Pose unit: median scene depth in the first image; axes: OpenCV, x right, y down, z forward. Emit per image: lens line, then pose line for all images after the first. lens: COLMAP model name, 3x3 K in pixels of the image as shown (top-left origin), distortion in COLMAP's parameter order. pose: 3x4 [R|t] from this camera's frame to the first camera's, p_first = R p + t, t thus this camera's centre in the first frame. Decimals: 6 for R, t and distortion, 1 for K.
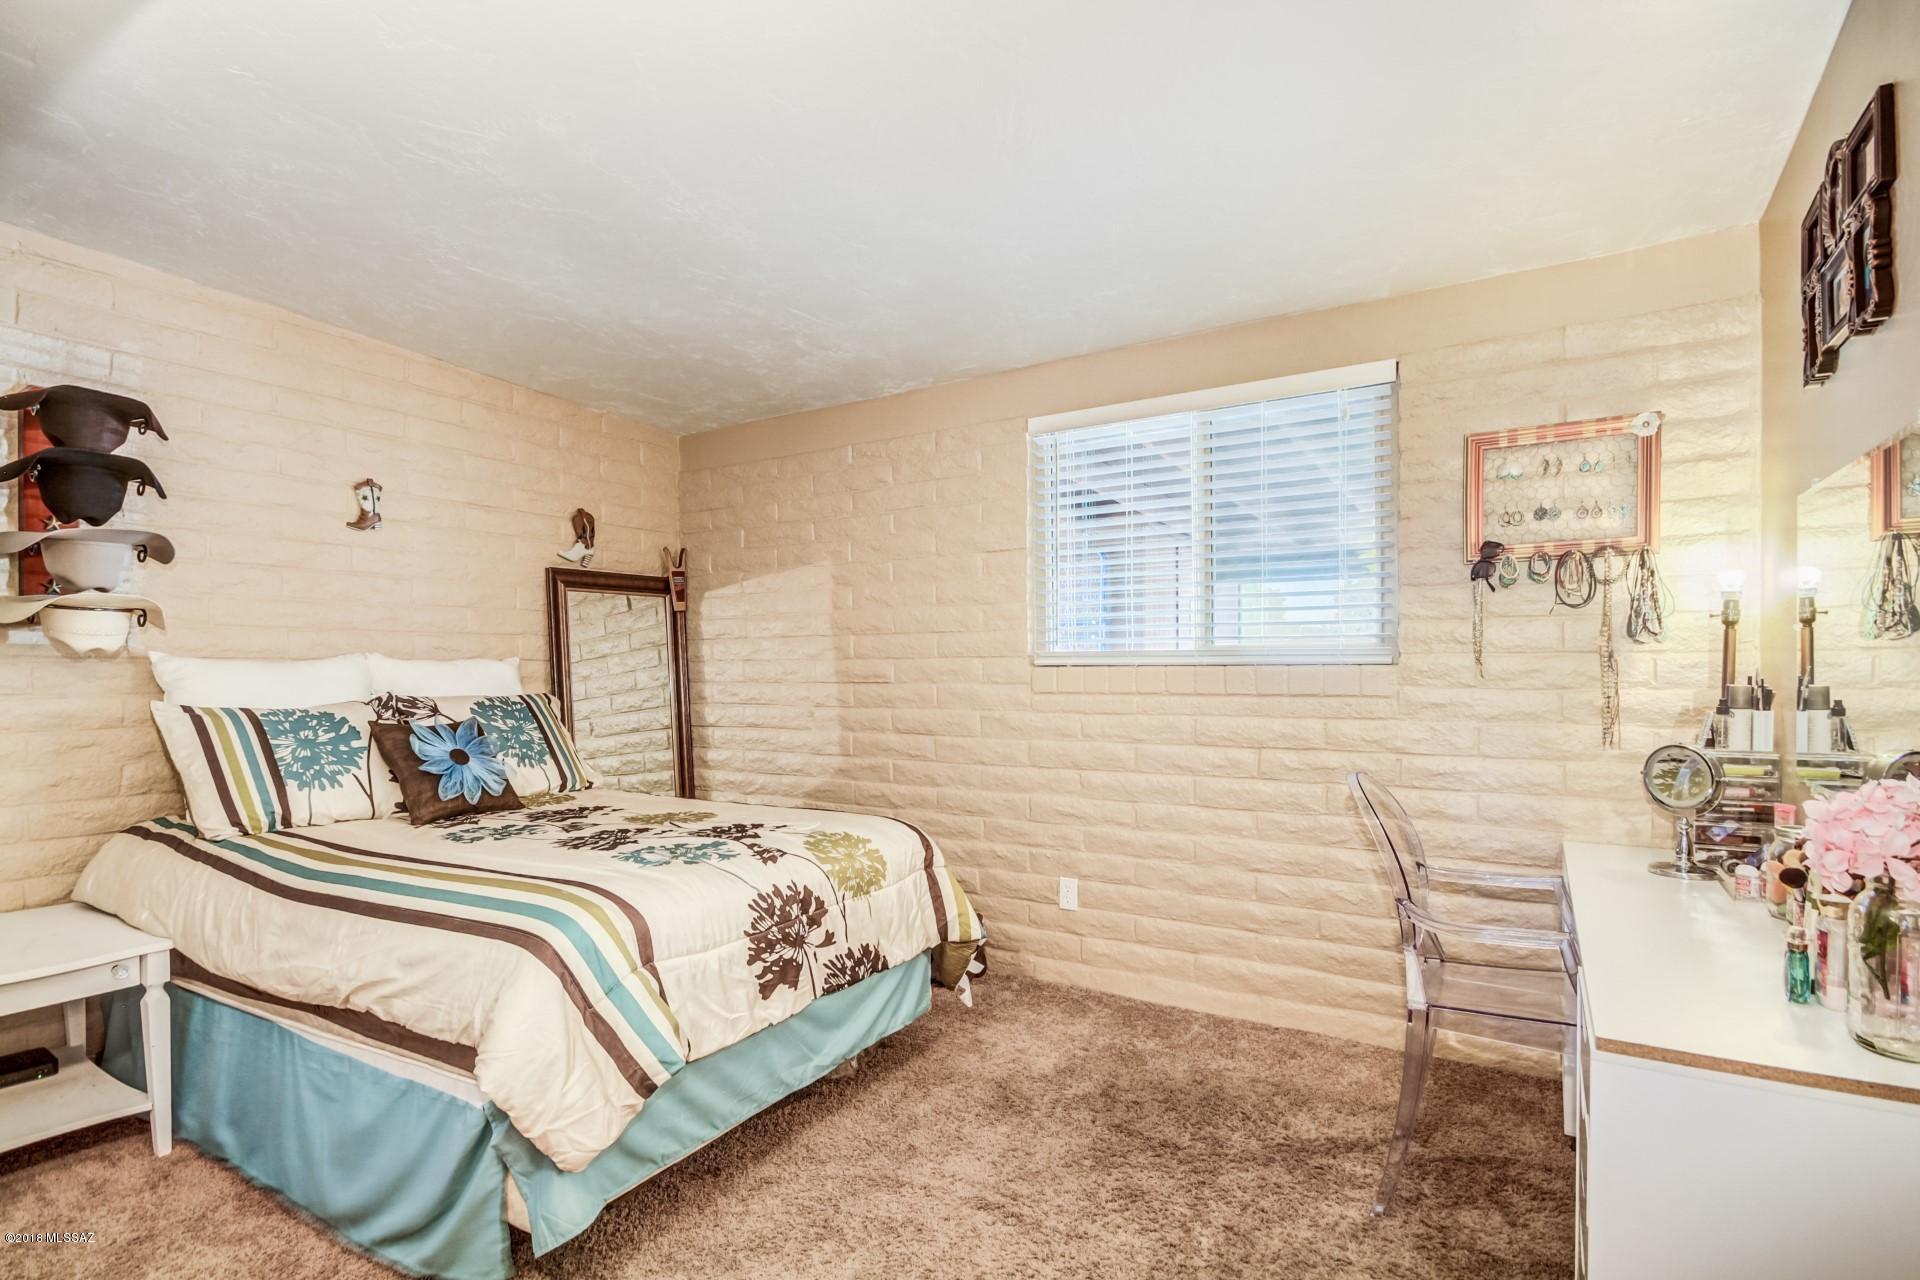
lens RADIAL K [[898.9, 0, 975.1], [0, 898.9, 675.0], [0, 0, 1]] dist [-0.004289, -0.000096]
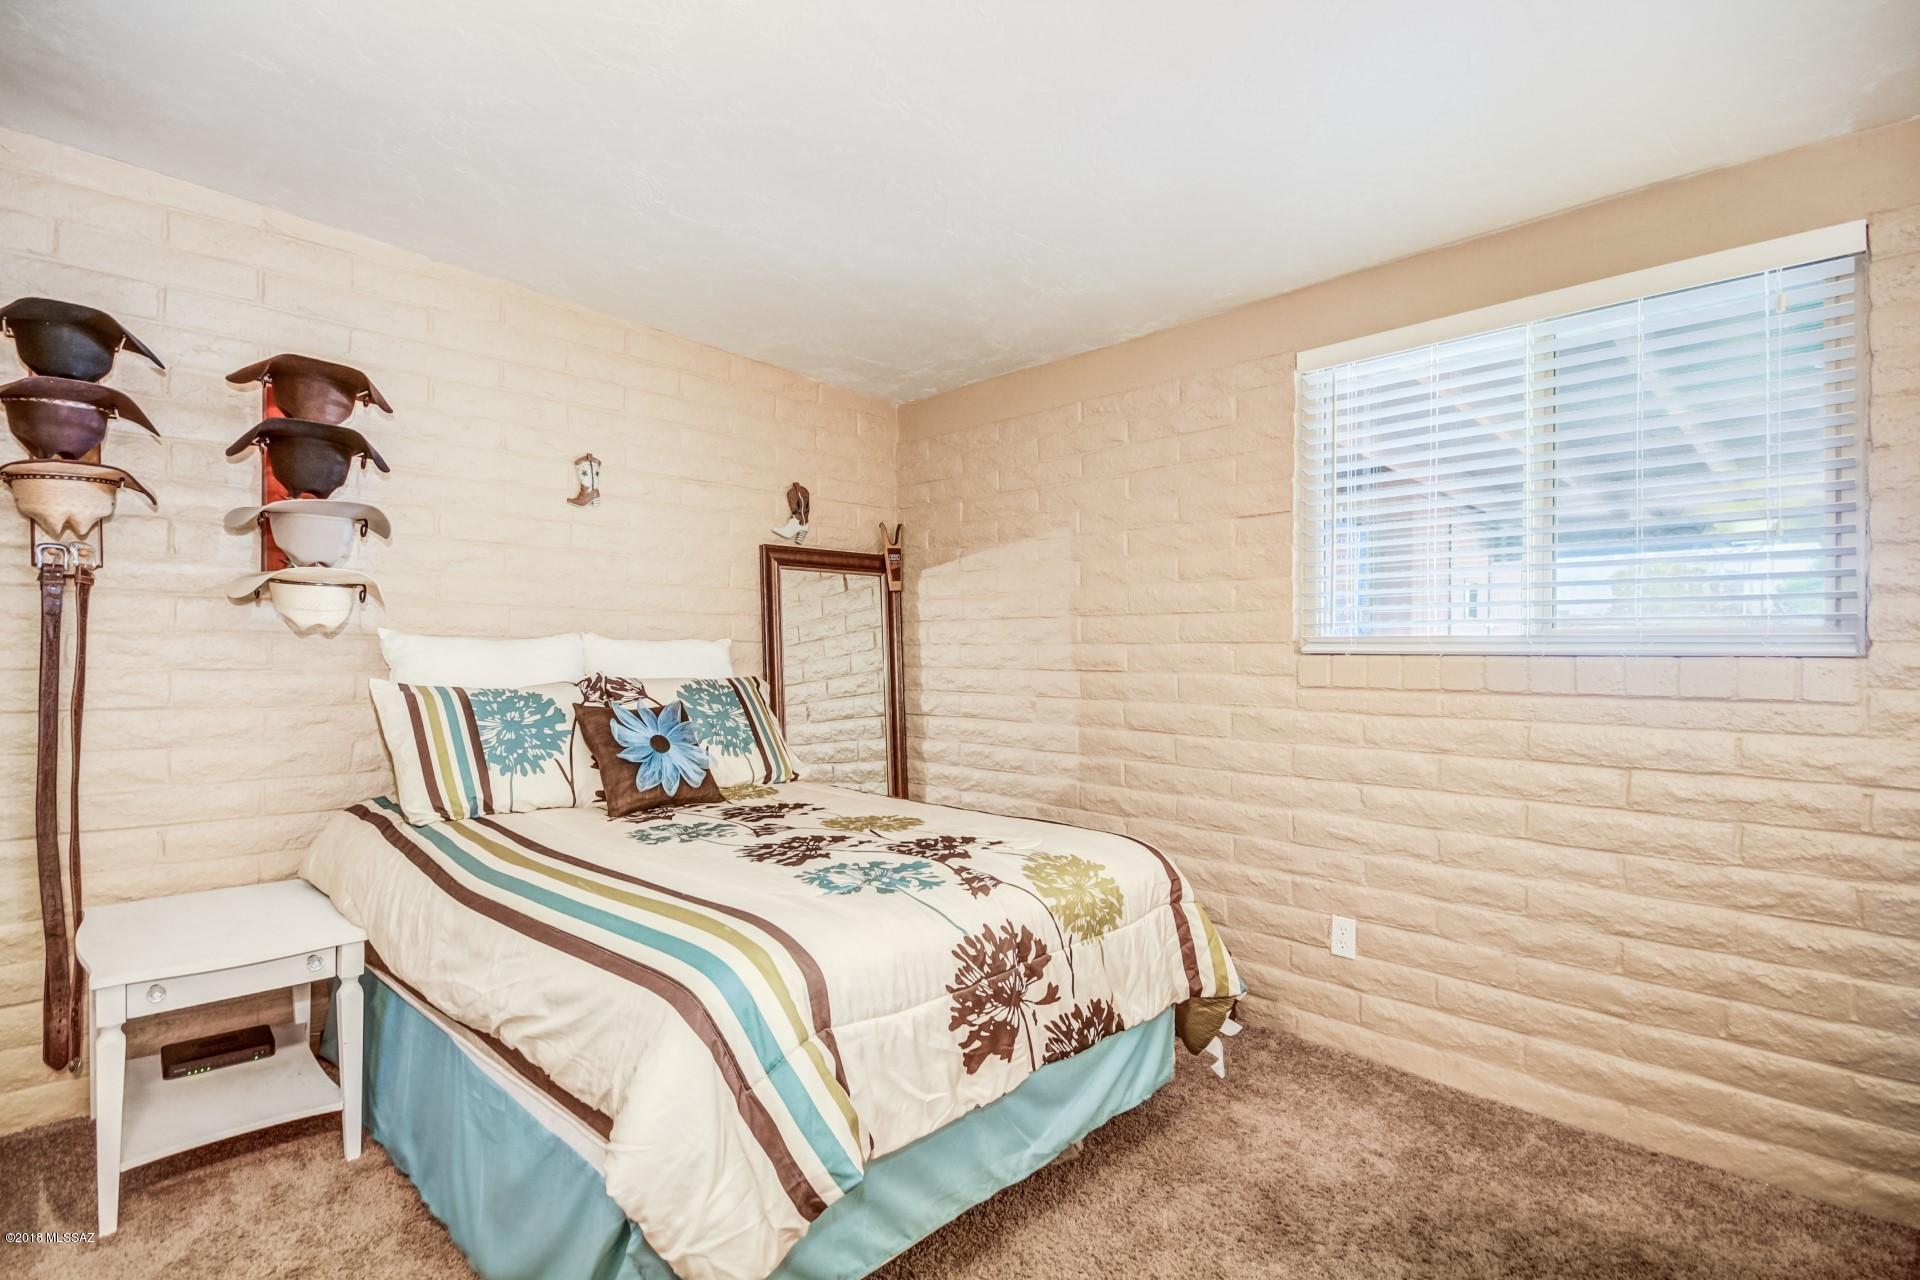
lens RADIAL K [[898.9, 0, 998.1], [0, 898.9, 650.9], [0, 0, 1]] dist [-0.004289, -0.000096]
pose [[0.976397, 0.011377, -0.215682, -0.035325], [-0.013941, 0.999849, -0.010370, -0.000533], [0.215532, 0.013132, 0.976408, 0.180735]]
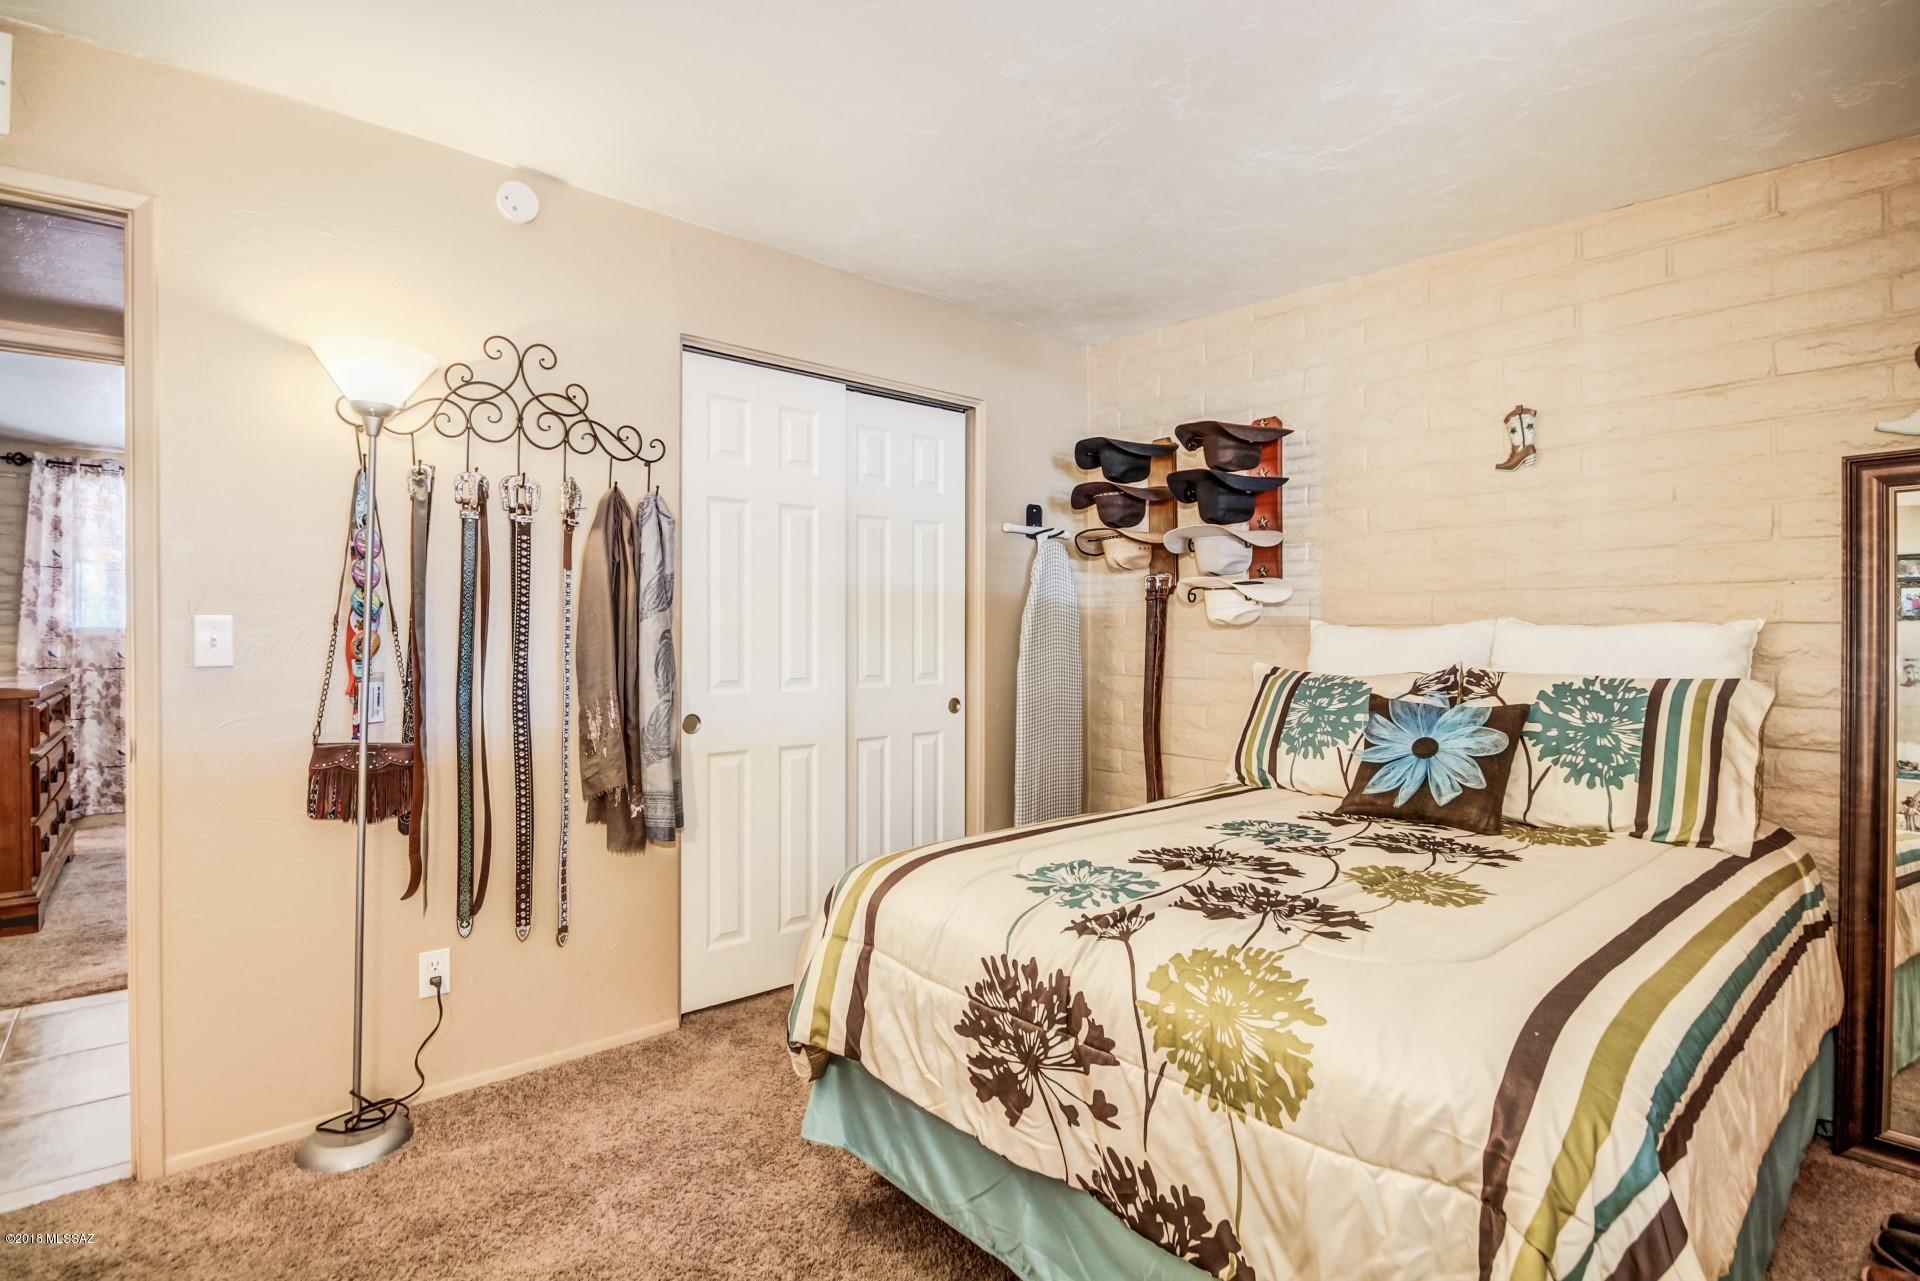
lens RADIAL K [[898.9, 0, 906.8], [0, 898.9, 643.1], [0, 0, 1]] dist [-0.004289, -0.000096]
pose [[-0.322130, 0.010153, -0.946641, 0.355015], [-0.010163, 0.999848, 0.014183, -0.008301], [0.946641, 0.014190, -0.321978, 0.909262]]
